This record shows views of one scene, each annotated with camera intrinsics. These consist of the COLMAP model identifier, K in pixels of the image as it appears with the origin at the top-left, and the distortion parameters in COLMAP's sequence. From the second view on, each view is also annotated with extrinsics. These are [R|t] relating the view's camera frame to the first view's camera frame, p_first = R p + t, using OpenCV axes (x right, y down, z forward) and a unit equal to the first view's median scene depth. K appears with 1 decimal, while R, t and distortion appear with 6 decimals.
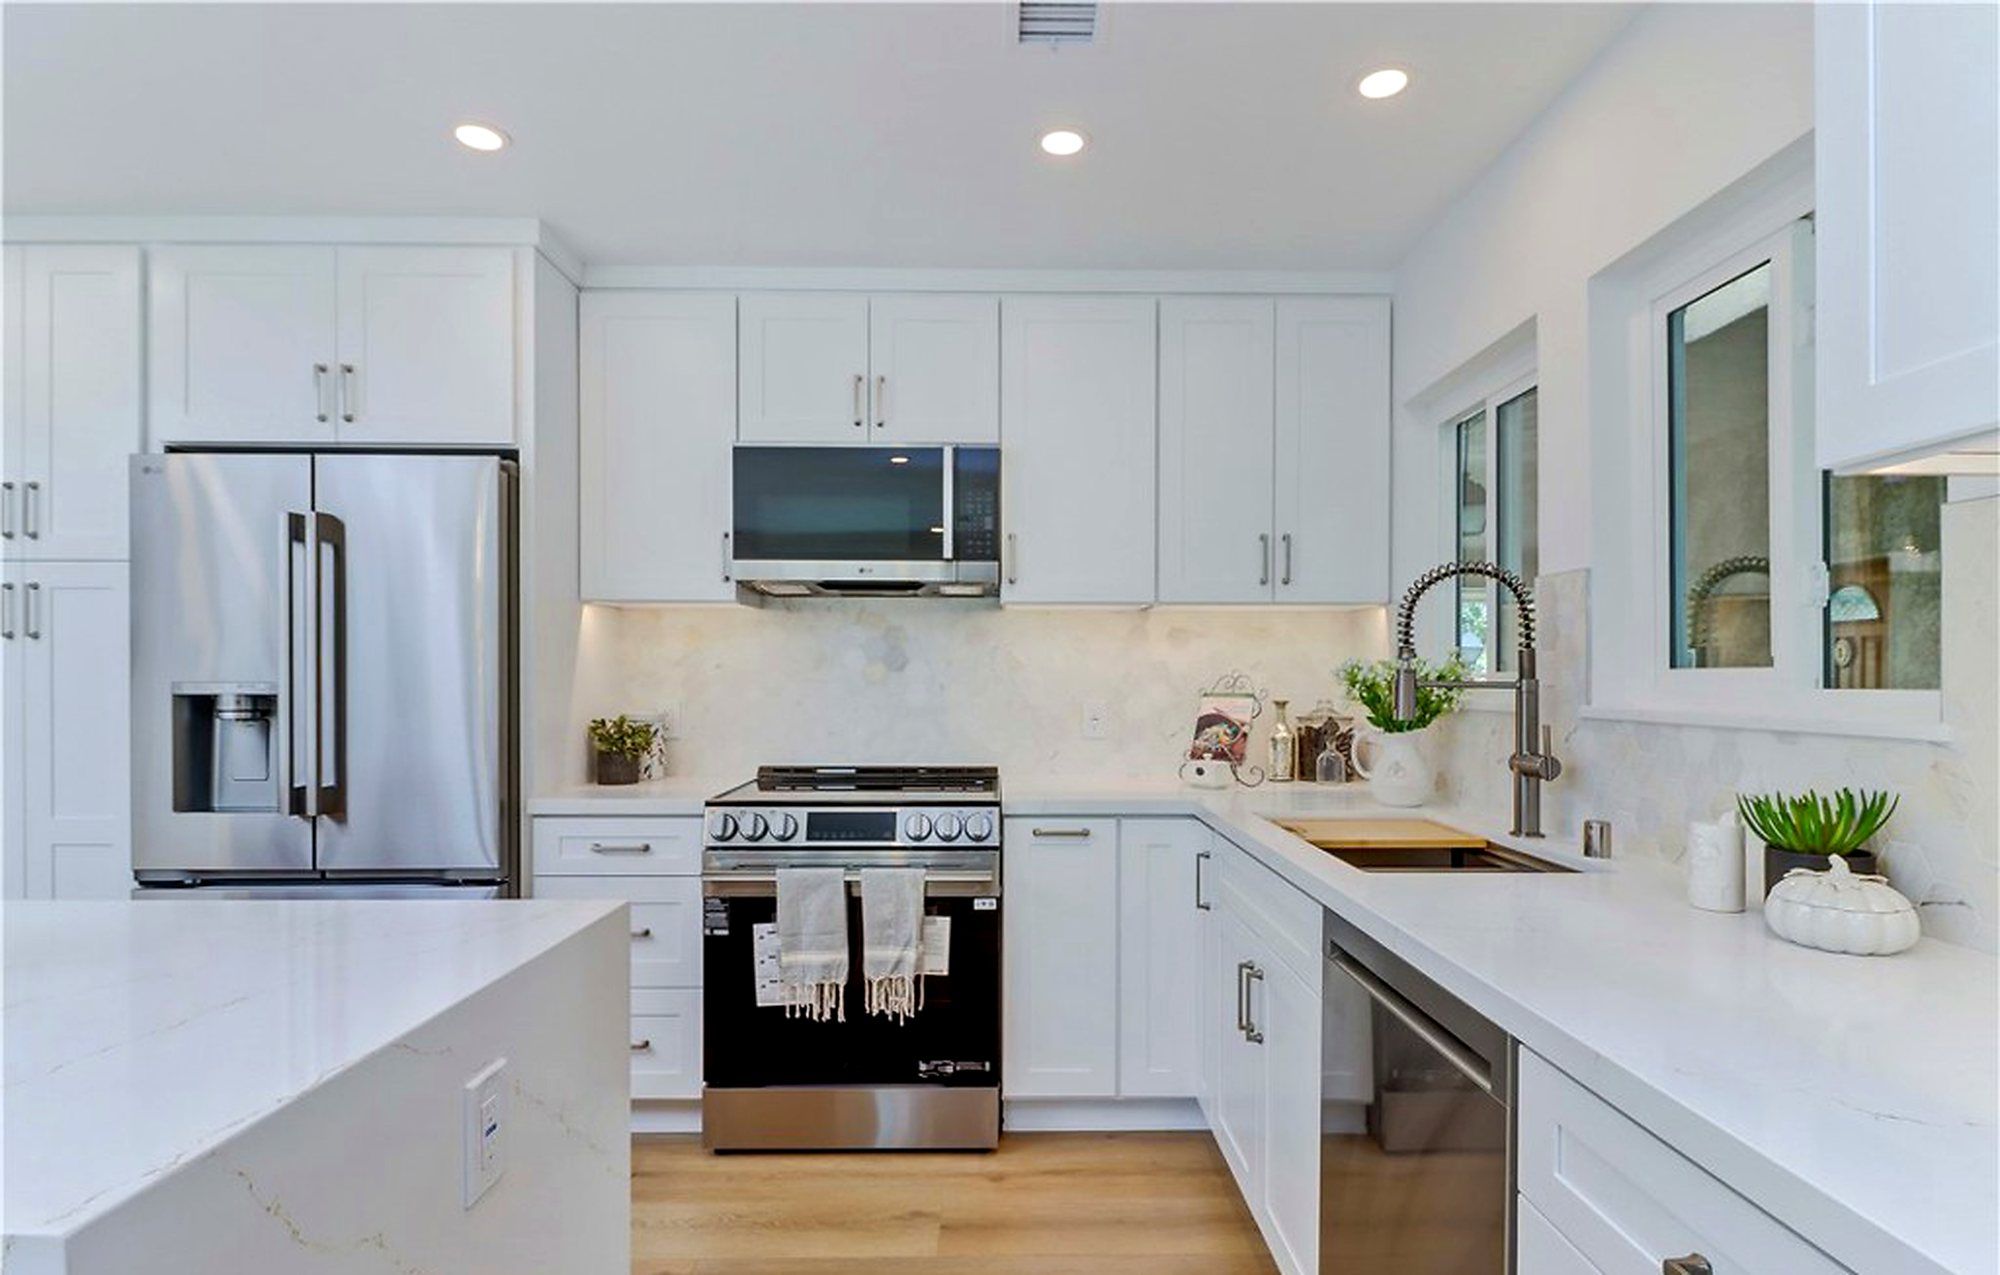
lens RADIAL K [[1041.0, 0, 1027.0], [0, 1041.0, 668.1], [0, 0, 1]] dist [0.005230, -0.001411]
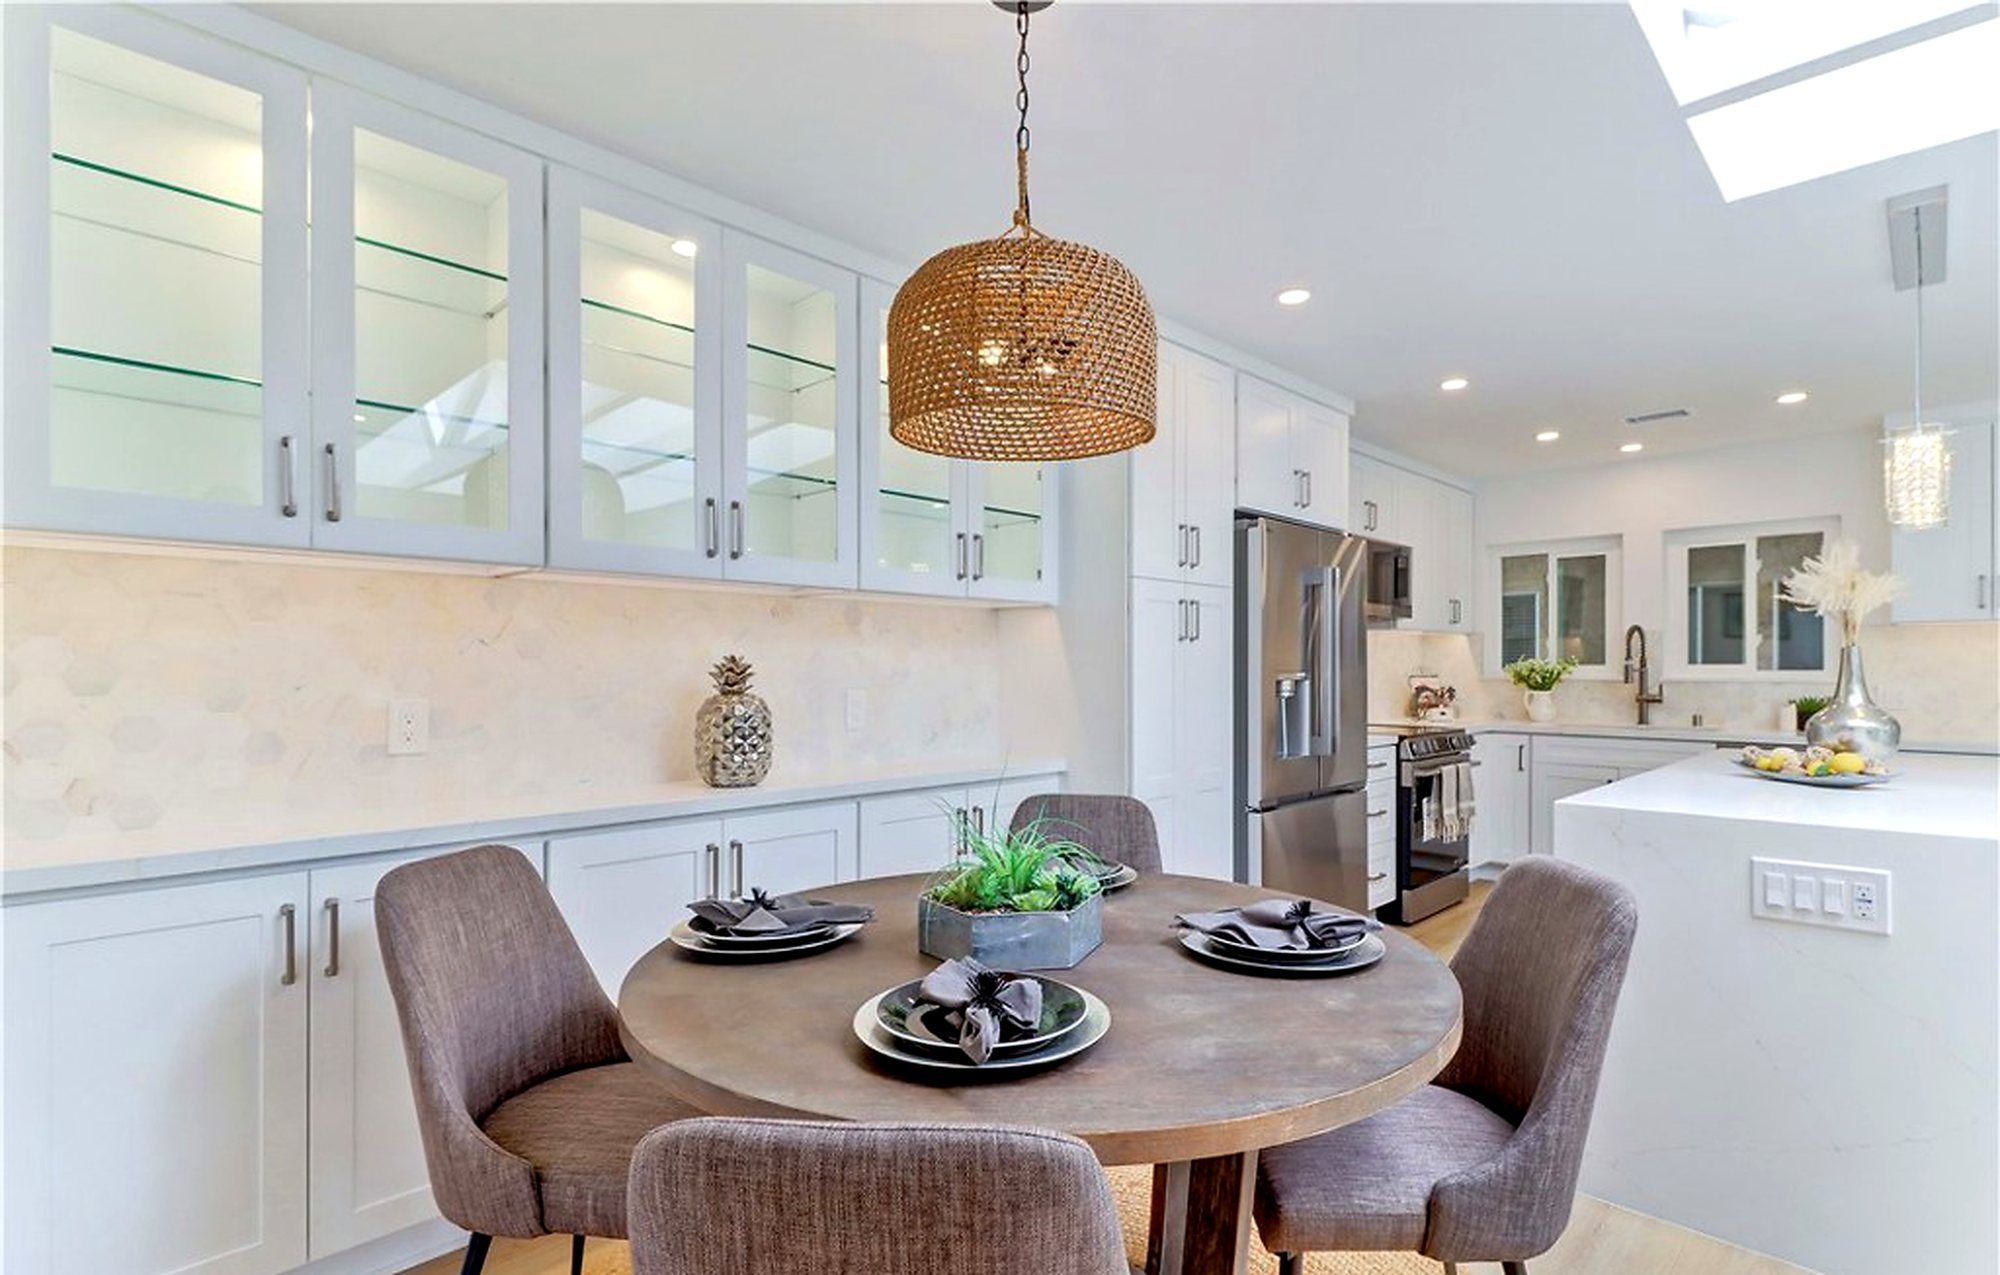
lens RADIAL K [[942.8, 0, 1039.6], [0, 942.8, 672.4], [0, 0, 1]] dist [0.004986, -0.004092]
pose [[0.720229, -0.005057, 0.693718, -1.915722], [-0.003795, 0.999930, 0.011230, -0.000668], [-0.693726, -0.010721, 0.720159, 0.237013]]
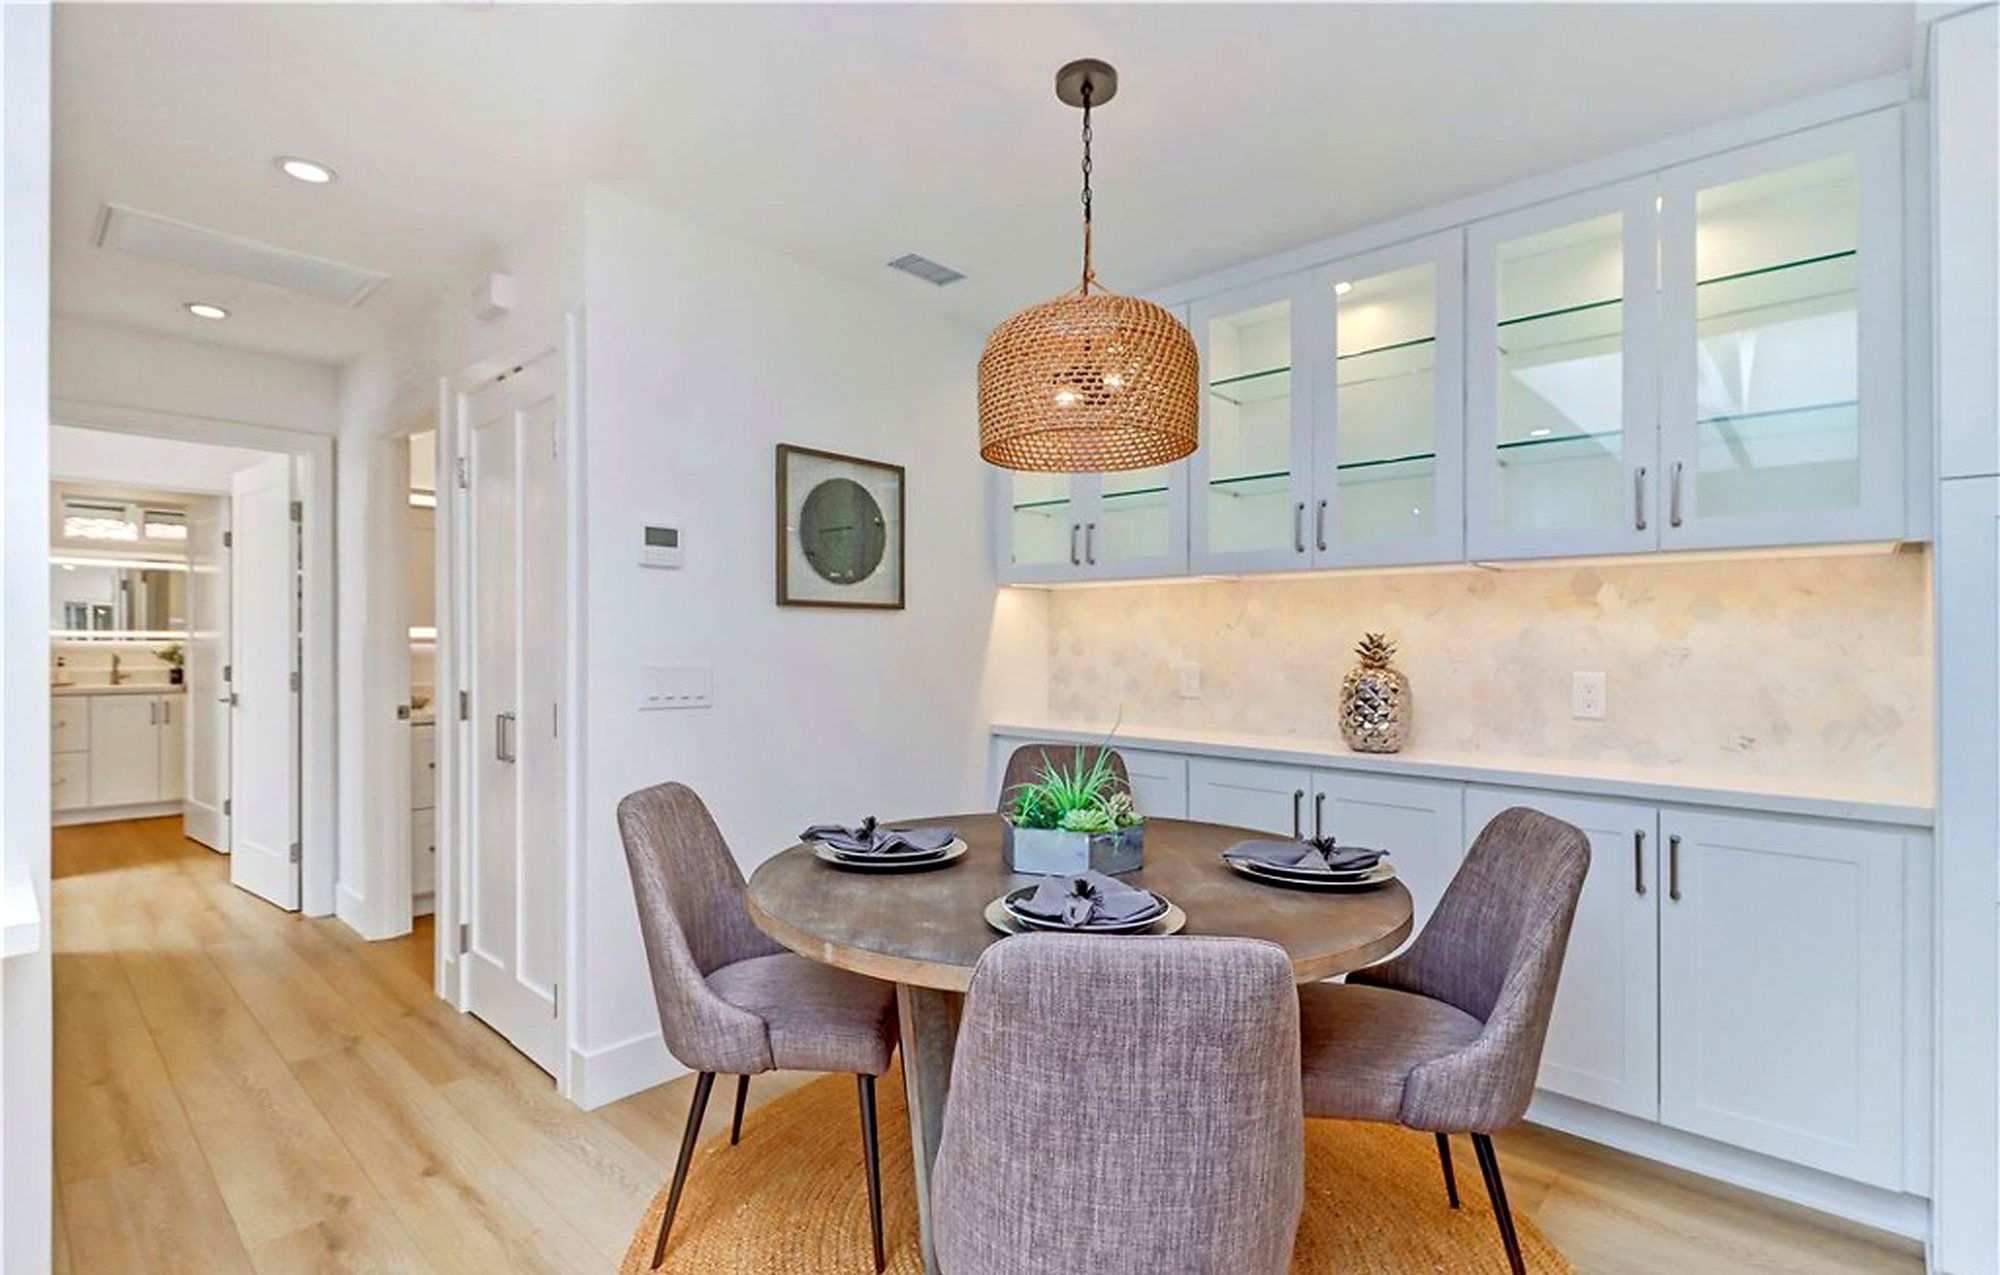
lens RADIAL K [[942.8, 0, 1001.6], [0, 942.8, 642.4], [0, 0, 1]] dist [0.004986, -0.004092]
pose [[0.718055, 0.000985, -0.695986, -1.080370], [-0.000305, 0.999999, 0.001101, 0.002667], [0.695986, -0.000578, 0.718055, 0.106855]]
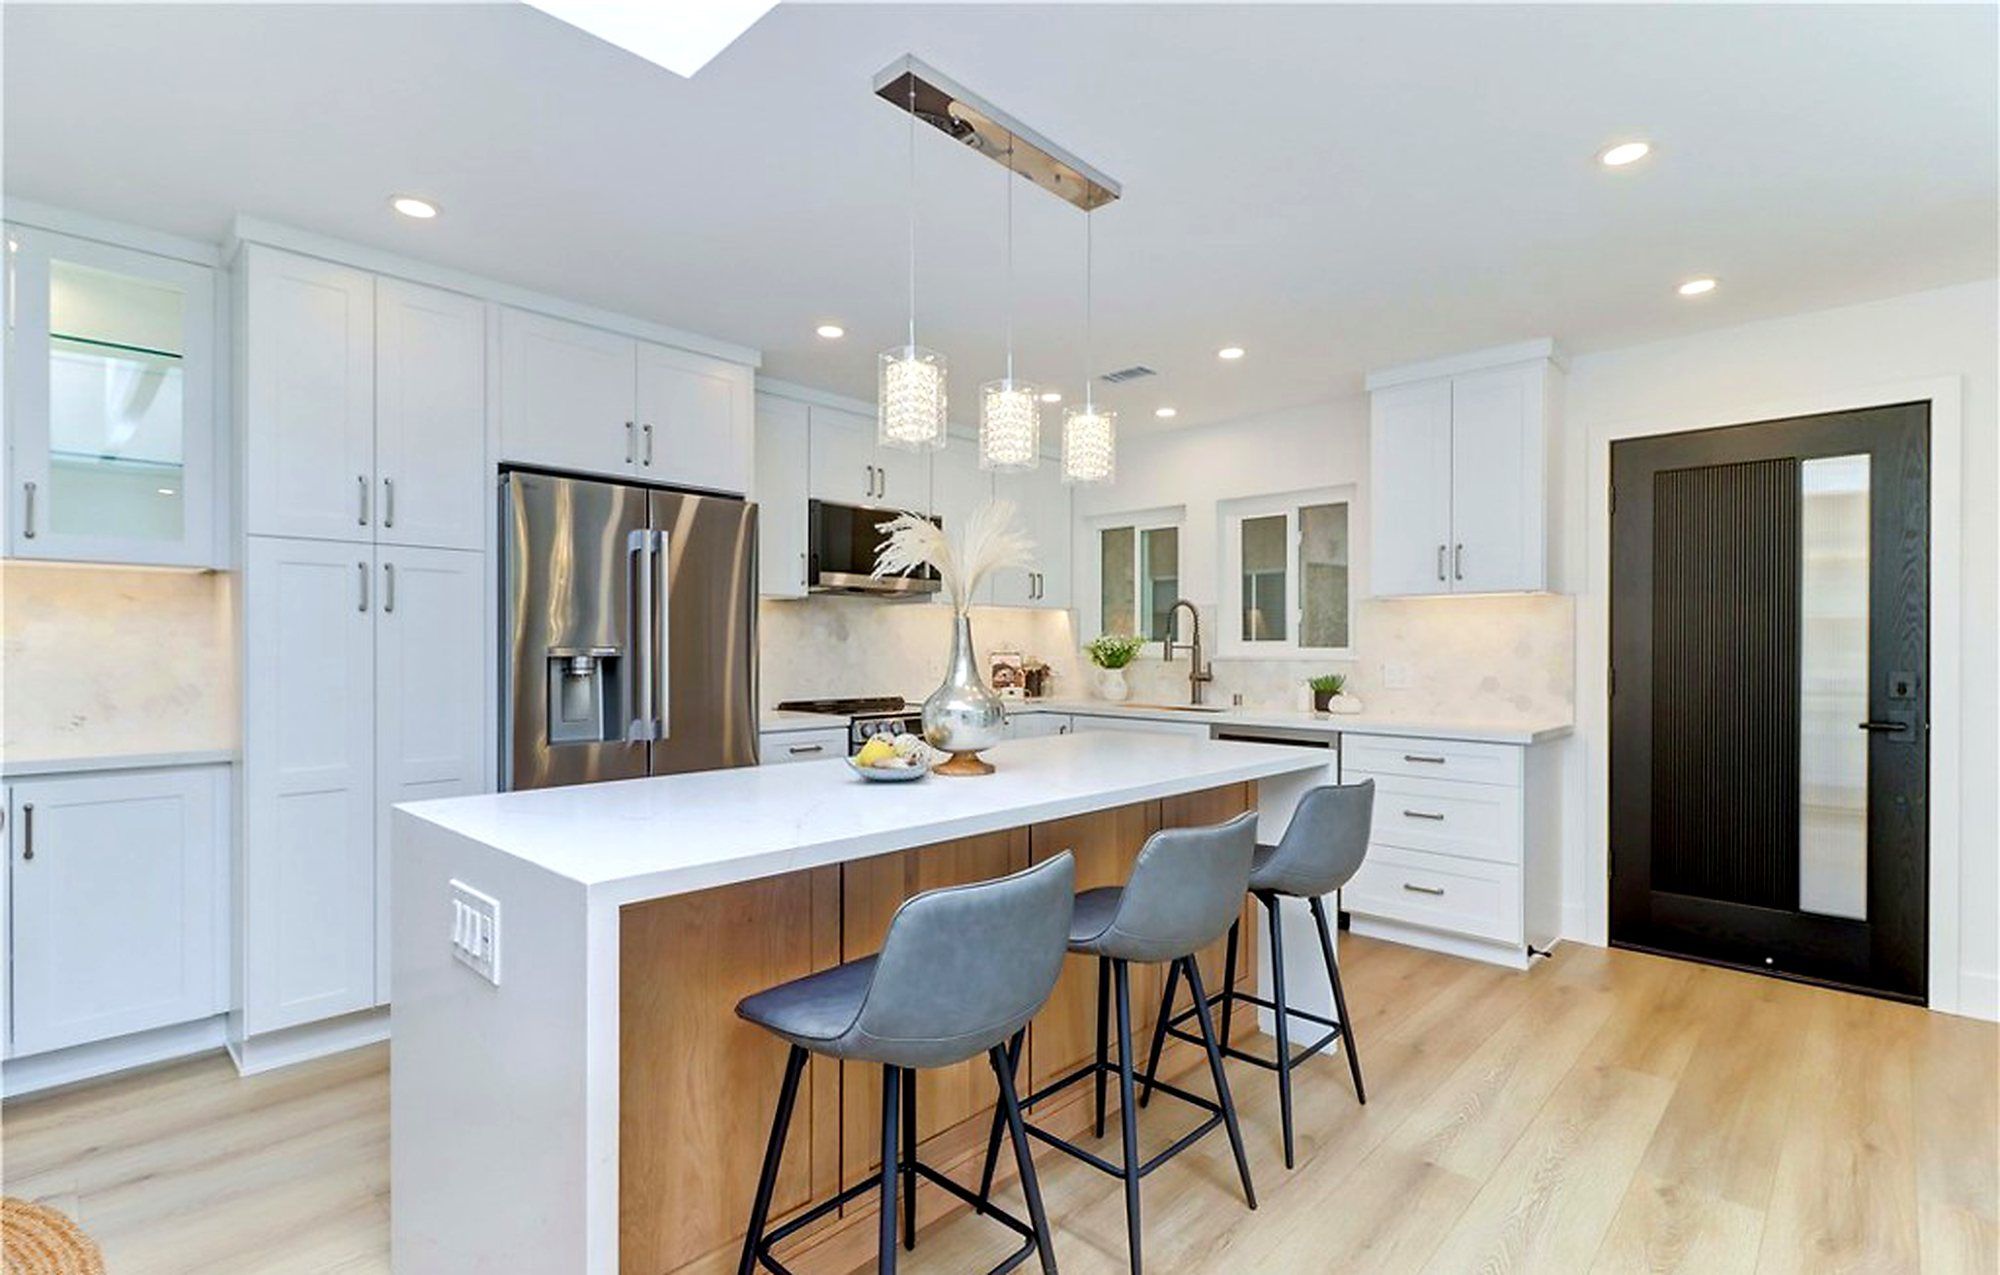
lens RADIAL K [[942.8, 0, 1020.8], [0, 942.8, 636.9], [0, 0, 1]] dist [0.004986, -0.004092]
pose [[0.693650, 0.006401, 0.720283, -1.219338], [-0.005992, 0.999977, -0.003116, -0.000263], [-0.720287, -0.002155, 0.693673, -0.266003]]
